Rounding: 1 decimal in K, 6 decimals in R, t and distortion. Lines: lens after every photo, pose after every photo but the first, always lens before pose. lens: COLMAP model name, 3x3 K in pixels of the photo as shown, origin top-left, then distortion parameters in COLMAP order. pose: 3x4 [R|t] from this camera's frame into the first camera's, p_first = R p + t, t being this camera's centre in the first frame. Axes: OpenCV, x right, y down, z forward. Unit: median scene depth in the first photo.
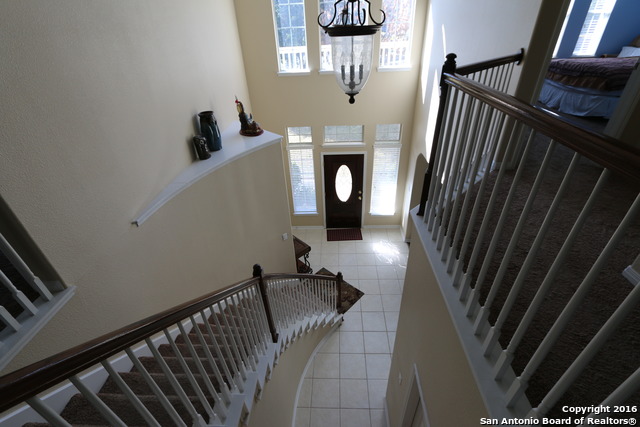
lens RADIAL K [[291.8, 0, 321.2], [0, 291.8, 213.5], [0, 0, 1]] dist [-0.014994, 0.000515]
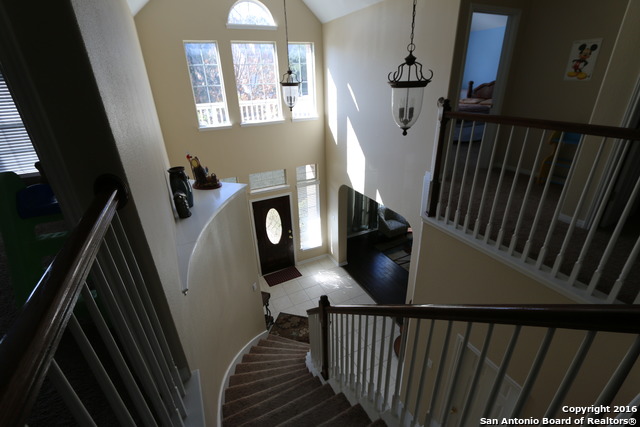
lens RADIAL K [[291.8, 0, 322.3], [0, 291.8, 215.5], [0, 0, 1]] dist [-0.014994, 0.000515]
pose [[0.878335, -0.190335, 0.438520, -0.232833], [0.255910, 0.962019, -0.095022, 0.001572], [-0.403778, 0.195683, 0.893684, 0.008412]]
